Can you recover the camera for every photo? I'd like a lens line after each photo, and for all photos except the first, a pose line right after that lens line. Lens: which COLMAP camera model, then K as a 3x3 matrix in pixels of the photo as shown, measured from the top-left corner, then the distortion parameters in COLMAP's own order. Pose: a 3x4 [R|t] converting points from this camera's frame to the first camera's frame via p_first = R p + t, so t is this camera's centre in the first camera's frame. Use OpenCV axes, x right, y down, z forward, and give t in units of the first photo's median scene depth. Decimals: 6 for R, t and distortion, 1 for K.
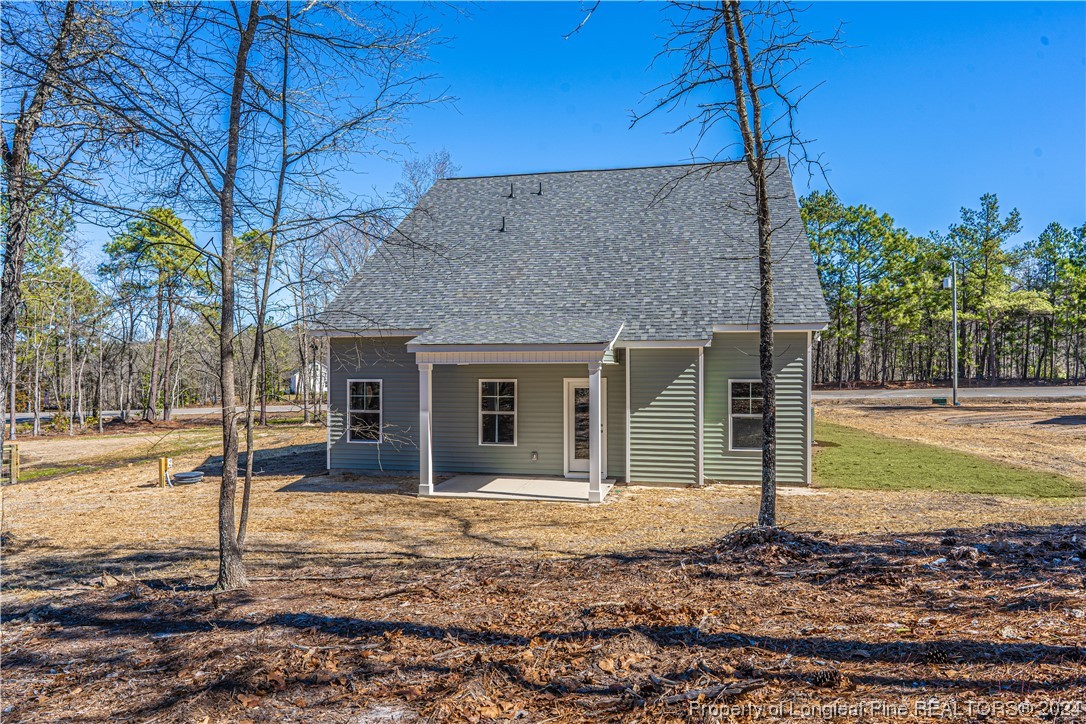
lens RADIAL K [[720.7, 0, 543.3], [0, 720.7, 361.5], [0, 0, 1]] dist [-0.004167, 0.007977]
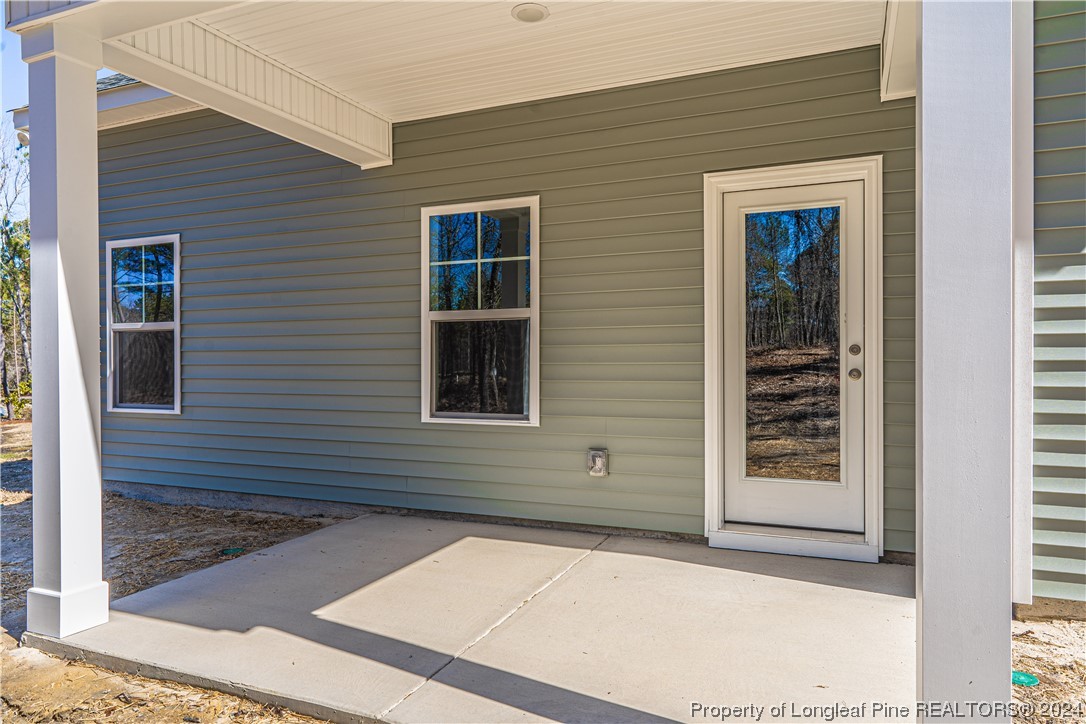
lens RADIAL K [[720.7, 0, 540.0], [0, 720.7, 362.2], [0, 0, 1]] dist [-0.004167, 0.007977]
pose [[0.982906, -0.000542, -0.184107, 0.017772], [0.003291, 0.999888, 0.014628, 0.086990], [0.184079, -0.014984, 0.982797, 0.711872]]
